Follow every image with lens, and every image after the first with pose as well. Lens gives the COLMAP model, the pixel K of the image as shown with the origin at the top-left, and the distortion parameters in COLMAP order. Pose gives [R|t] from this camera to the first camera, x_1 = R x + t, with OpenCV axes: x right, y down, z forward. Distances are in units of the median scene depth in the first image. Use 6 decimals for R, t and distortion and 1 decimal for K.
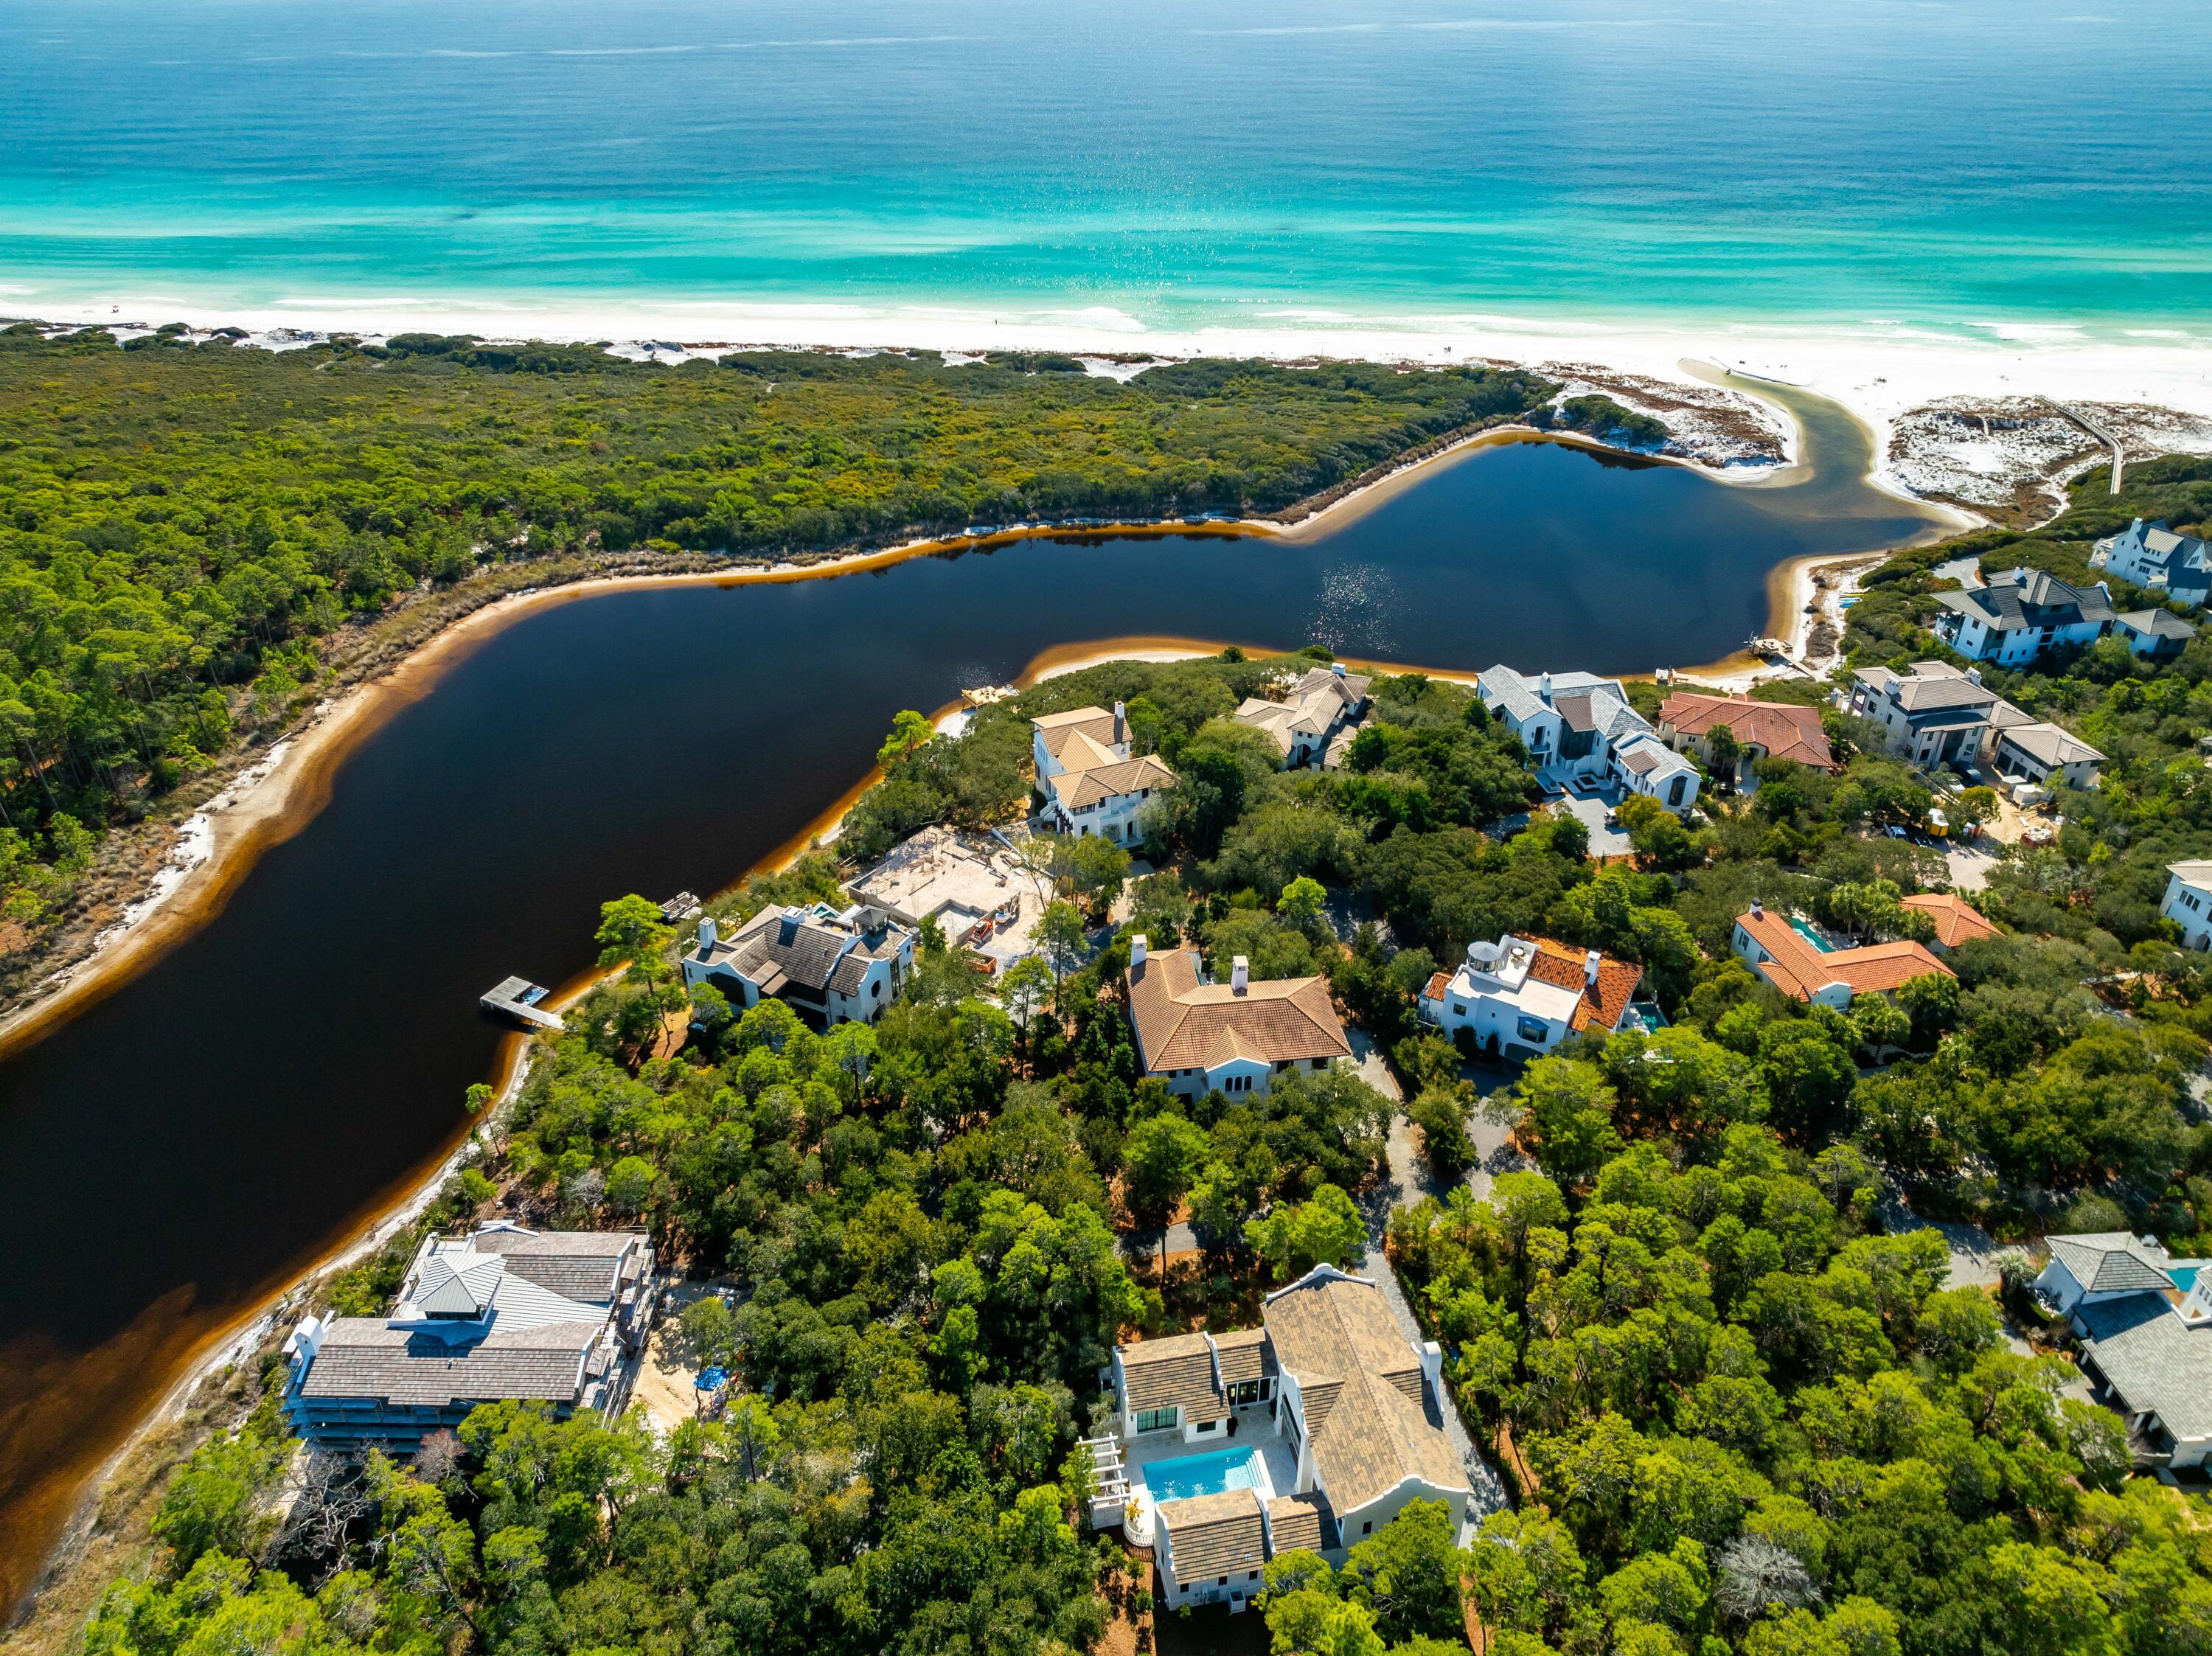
lens RADIAL K [[1525.6, 0, 1106.0], [0, 1525.6, 828.0], [0, 0, 1]] dist [0.022725, -0.043564]
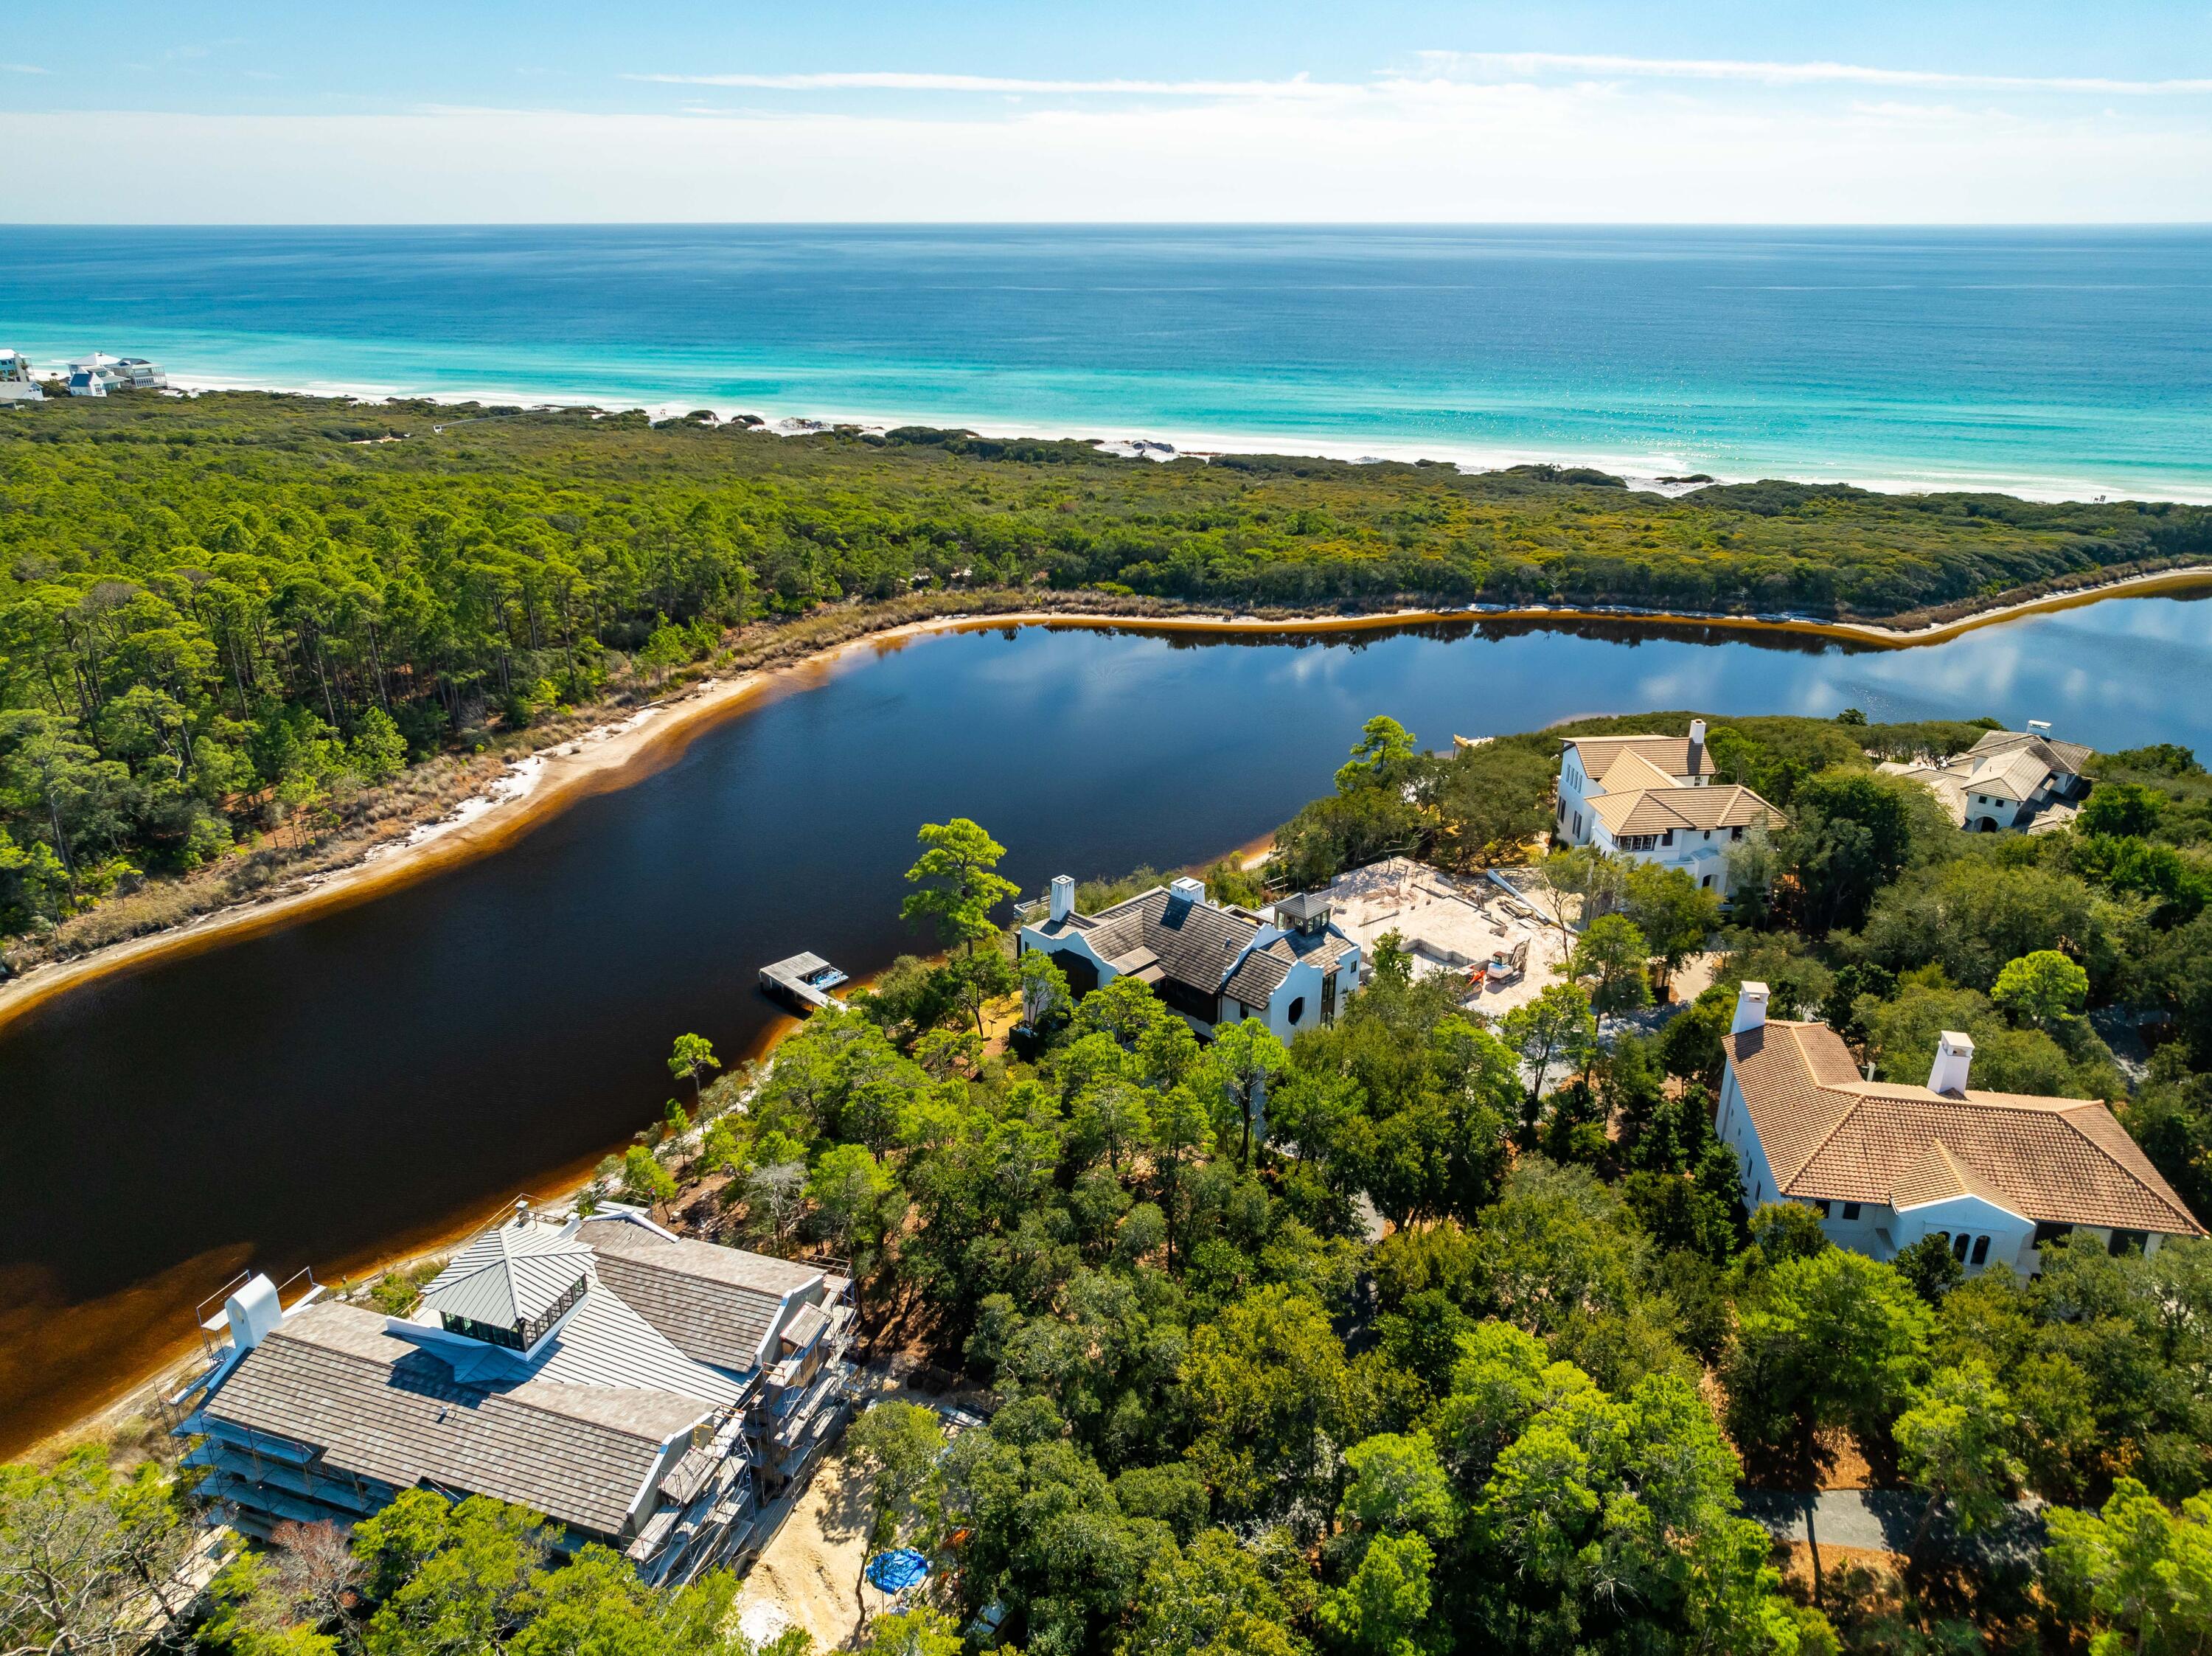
lens RADIAL K [[1551.9, 0, 1106.0], [0, 1551.9, 828.0], [0, 0, 1]] dist [0.000357, 0.000025]
pose [[0.951323, 0.109739, -0.287996, -0.043327], [-0.154841, 0.978146, -0.138761, 0.116365], [0.266475, 0.176600, 0.947525, 0.313967]]
